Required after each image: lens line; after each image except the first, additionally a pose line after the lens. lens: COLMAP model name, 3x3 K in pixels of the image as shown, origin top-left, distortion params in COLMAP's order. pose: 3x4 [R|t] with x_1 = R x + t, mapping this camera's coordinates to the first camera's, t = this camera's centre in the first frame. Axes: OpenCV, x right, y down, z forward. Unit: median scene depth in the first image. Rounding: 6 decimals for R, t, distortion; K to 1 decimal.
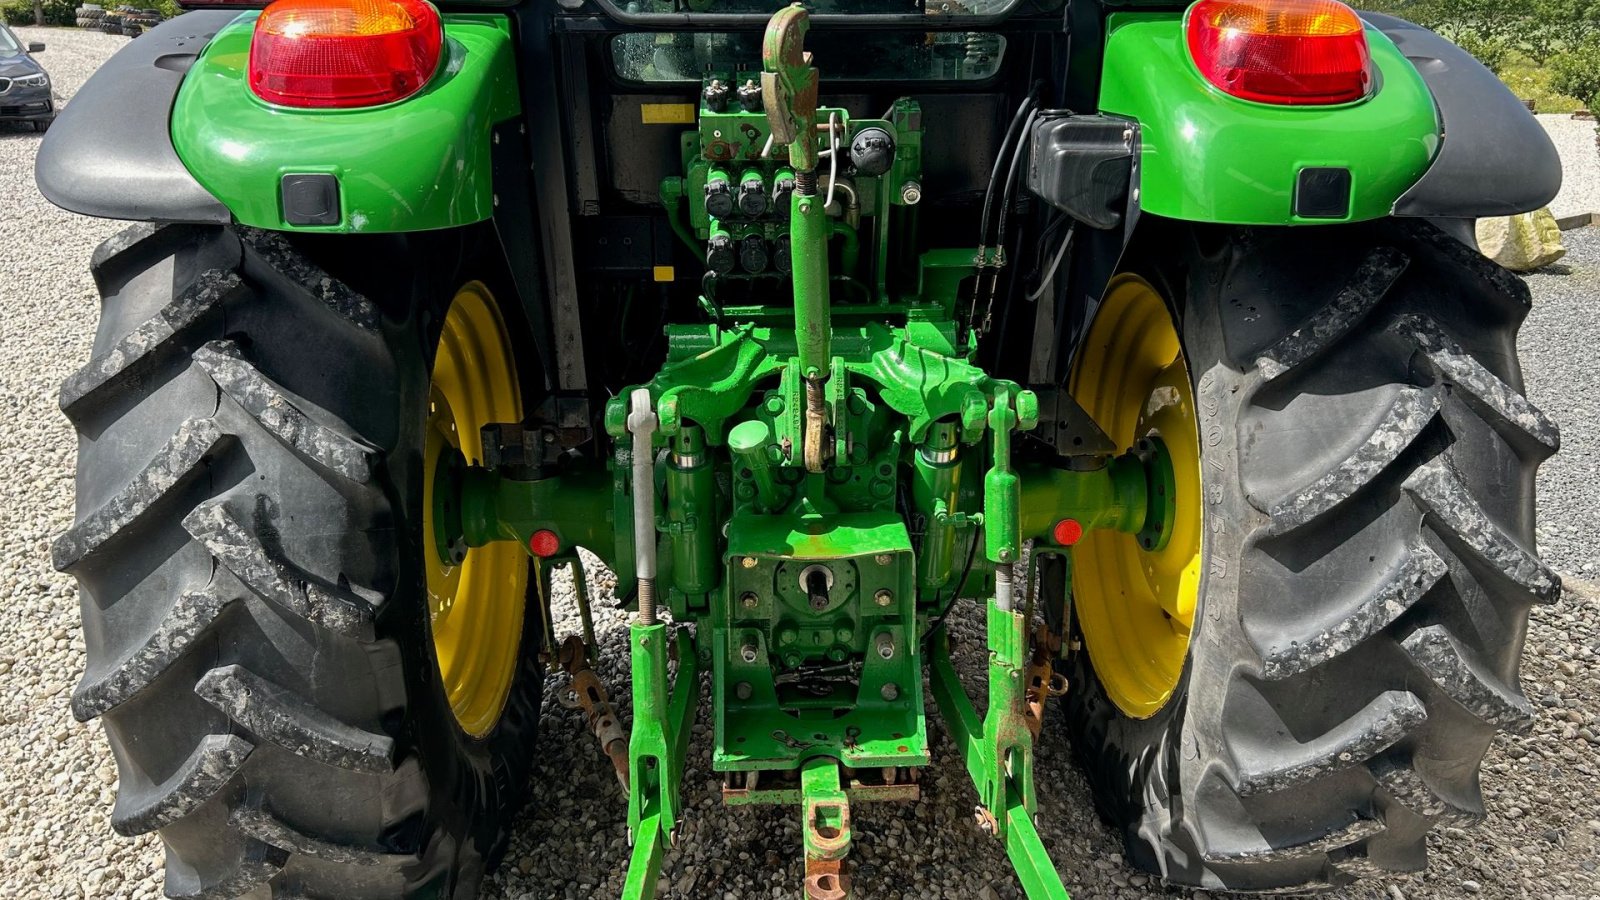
lens RADIAL K [[1201.1, 0, 811.4], [0, 1201.1, 463.4], [0, 0, 1]] dist [0.053198, -0.062669]
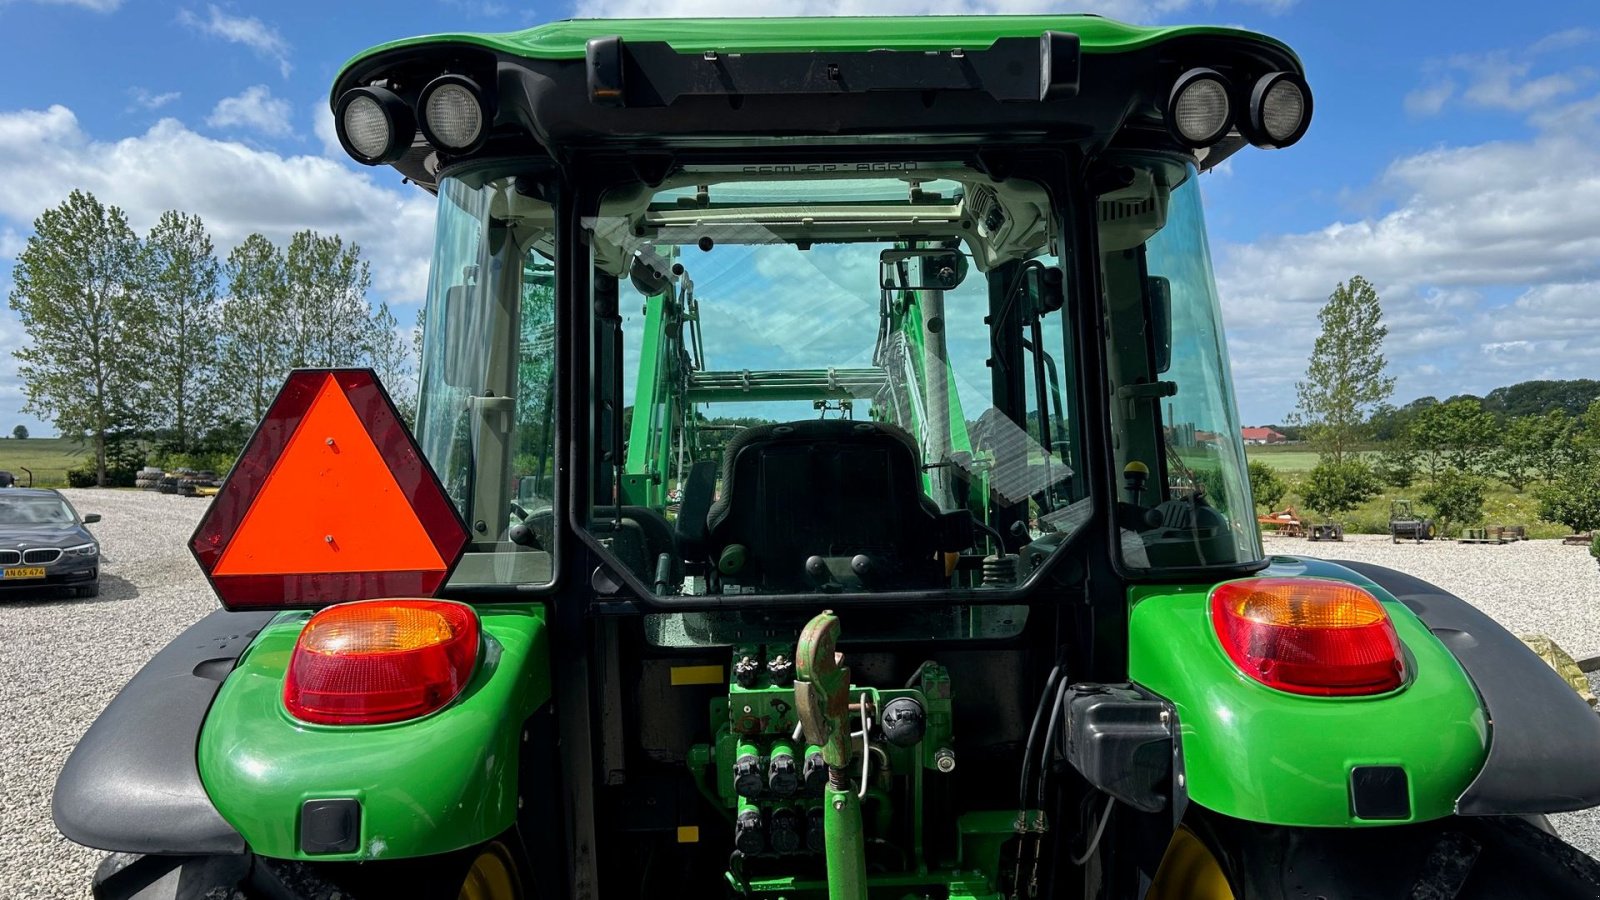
lens RADIAL K [[1201.1, 0, 811.4], [0, 1201.1, 463.4], [0, 0, 1]] dist [0.053198, -0.062669]
pose [[0.999697, -0.022912, -0.008966, -0.011847], [0.018427, 0.938706, -0.344226, -0.123972], [0.016303, 0.343956, 0.938844, -0.000038]]
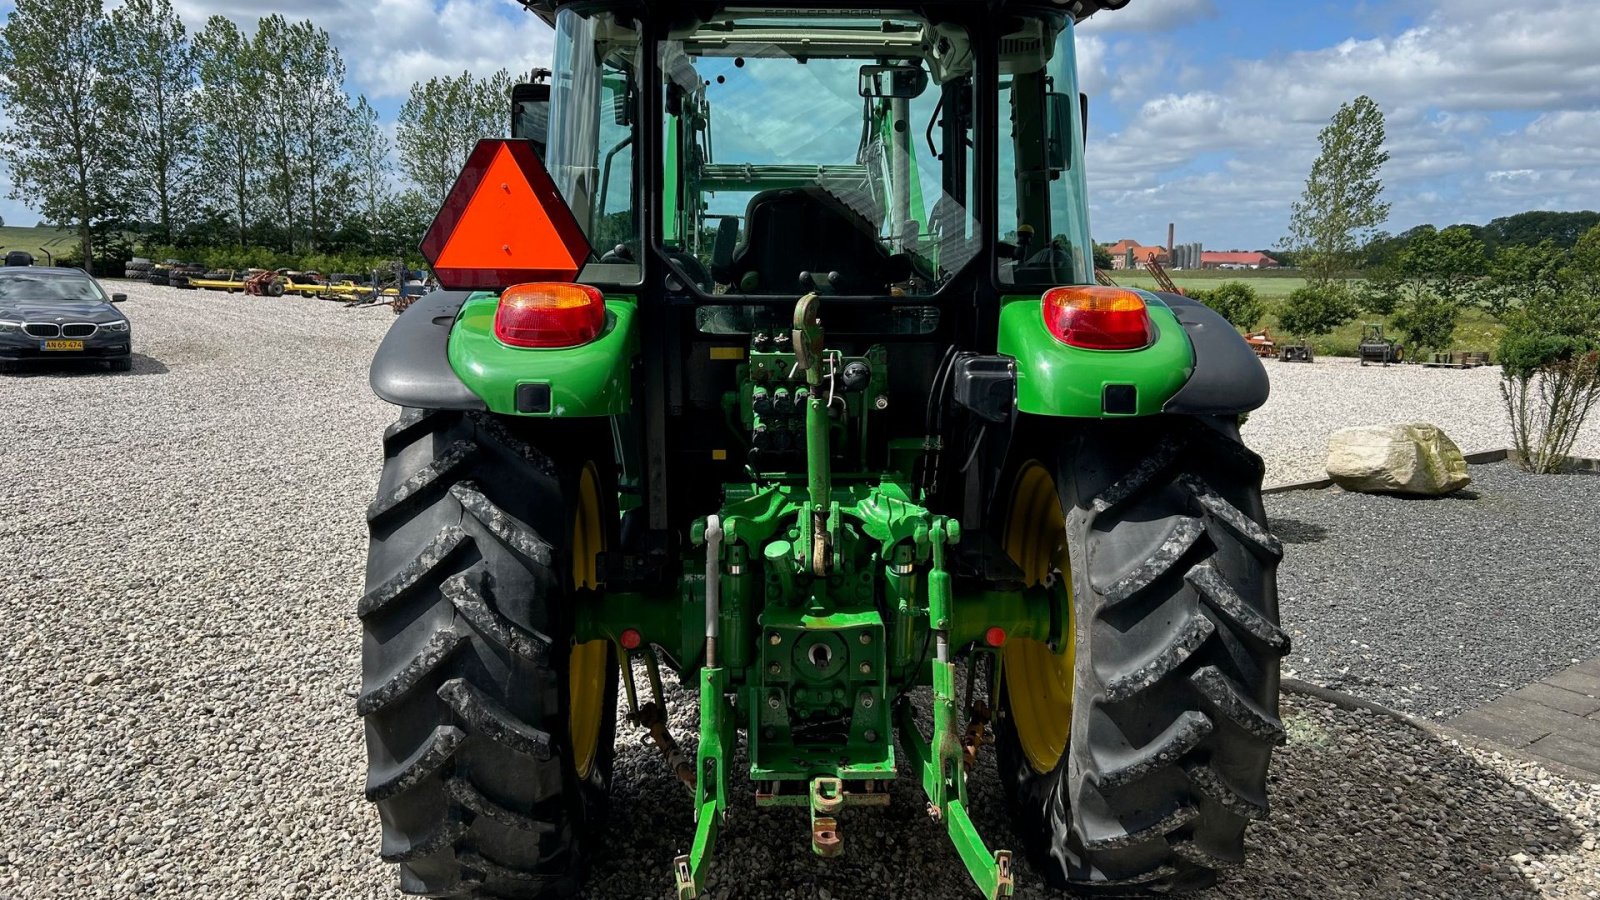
lens RADIAL K [[1186.5, 0, 797.2], [0, 1186.5, 458.8], [0, 0, 1]] dist [0.070235, -0.091880]
pose [[0.999925, 0.007654, -0.009566, -0.013249], [-0.009395, 0.980220, -0.197686, 0.166461], [0.007864, 0.197761, 0.980219, -0.539823]]
